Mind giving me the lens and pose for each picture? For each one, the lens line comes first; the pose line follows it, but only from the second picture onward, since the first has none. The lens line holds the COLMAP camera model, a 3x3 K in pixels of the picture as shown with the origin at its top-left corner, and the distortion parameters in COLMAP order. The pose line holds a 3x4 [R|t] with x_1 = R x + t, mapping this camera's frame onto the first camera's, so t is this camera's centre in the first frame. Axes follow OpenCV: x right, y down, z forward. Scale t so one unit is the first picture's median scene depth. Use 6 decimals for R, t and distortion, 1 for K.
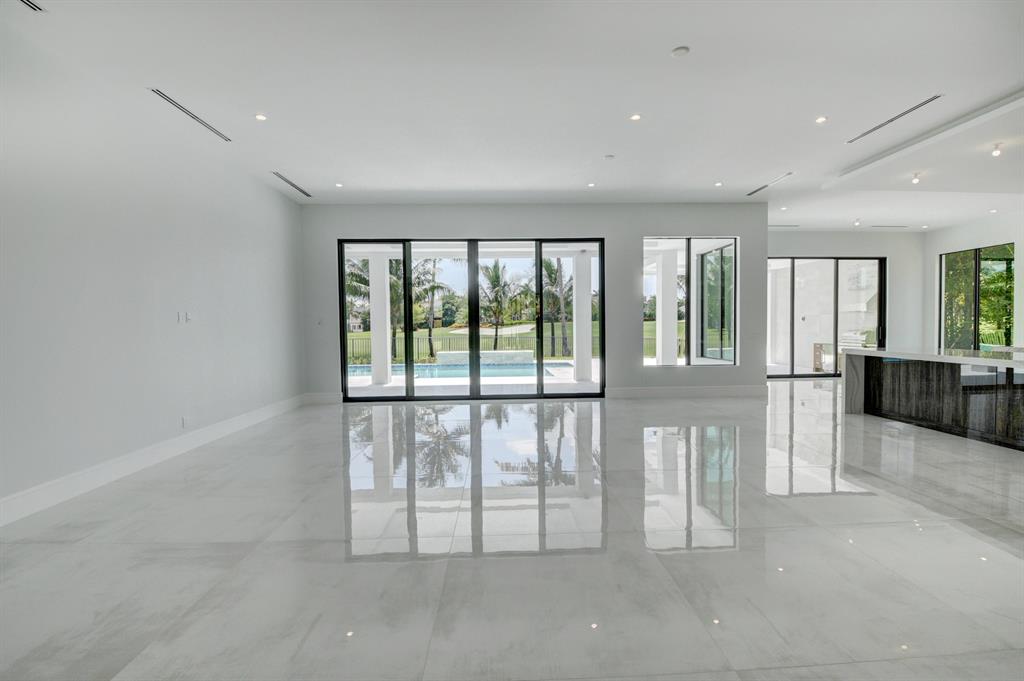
lens RADIAL K [[451.6, 0, 513.5], [0, 451.6, 339.8], [0, 0, 1]] dist [-0.001152, -0.014471]
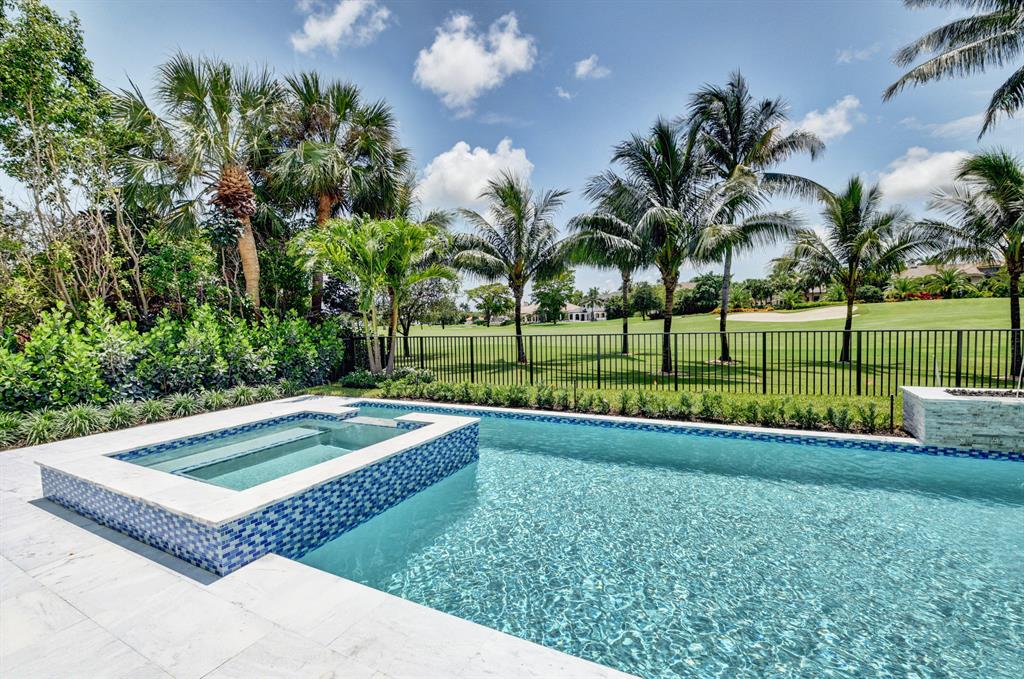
lens RADIAL K [[451.6, 0, 515.6], [0, 451.6, 344.3], [0, 0, 1]] dist [-0.001152, -0.014471]
pose [[0.873894, 0.014736, -0.485894, -0.474526], [0.003069, 0.999353, 0.035828, -0.021760], [0.486108, -0.032801, 0.873283, 1.291250]]
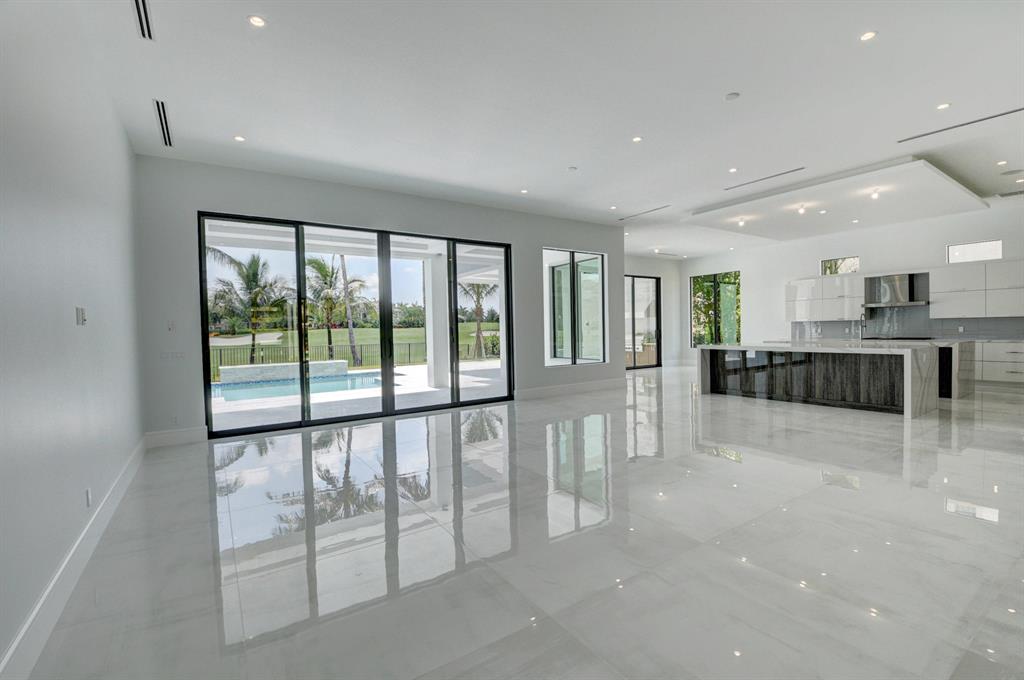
lens RADIAL K [[451.6, 0, 511.3], [0, 451.6, 339.2], [0, 0, 1]] dist [-0.001152, -0.014471]
pose [[0.847980, -0.018310, 0.529712, -0.295147], [0.027542, 0.999575, -0.009538, 0.000288], [-0.529313, 0.022677, 0.848124, 0.115748]]
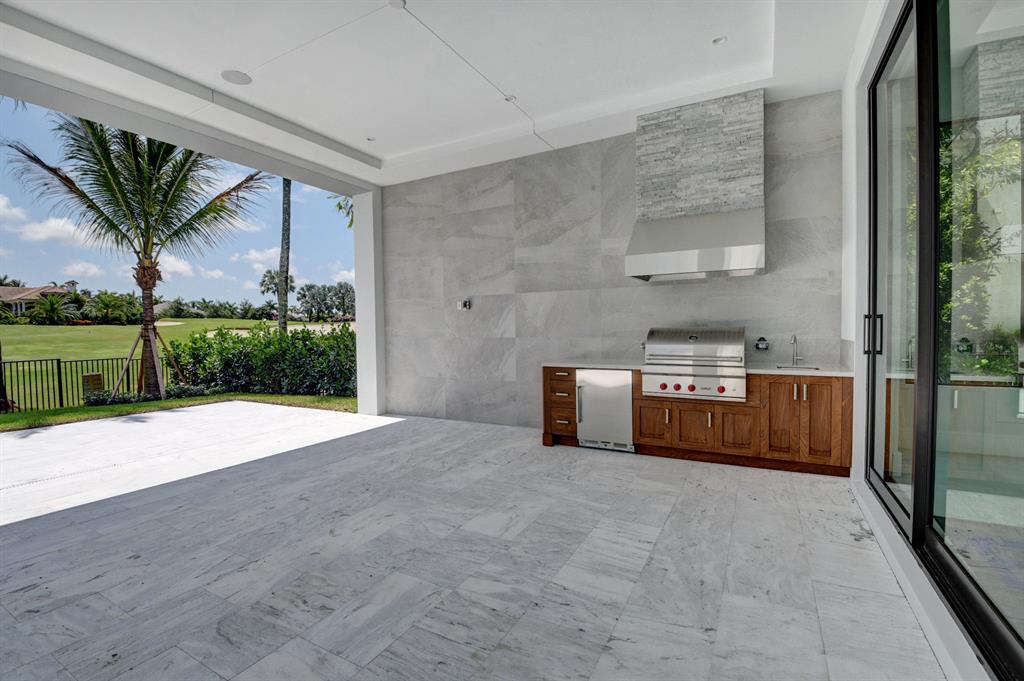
lens RADIAL K [[451.6, 0, 506.1], [0, 451.6, 342.6], [0, 0, 1]] dist [-0.001152, -0.014471]
pose [[0.516905, -0.025342, 0.855668, 0.506248], [0.032552, 0.999421, 0.009934, -0.024175], [-0.855424, 0.022719, 0.517430, 1.235940]]
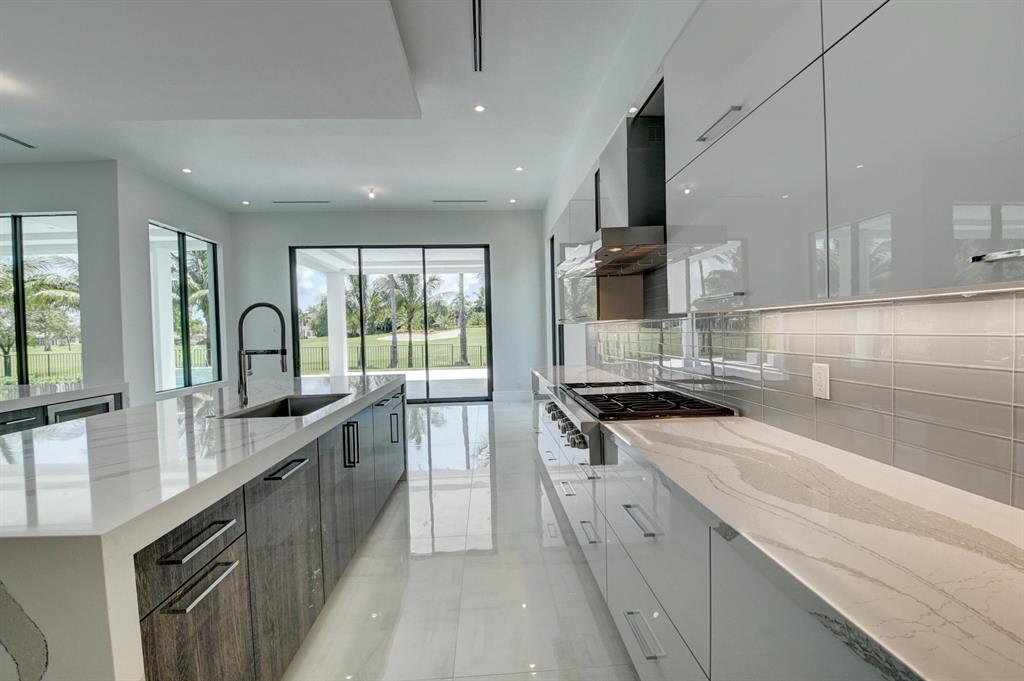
lens RADIAL K [[451.6, 0, 515.7], [0, 451.6, 341.3], [0, 0, 1]] dist [-0.001152, -0.014471]
pose [[0.999317, -0.015285, 0.033634, 0.969597], [0.015417, 0.999874, -0.003681, -0.019519], [-0.033574, 0.004197, 0.999427, 0.275074]]
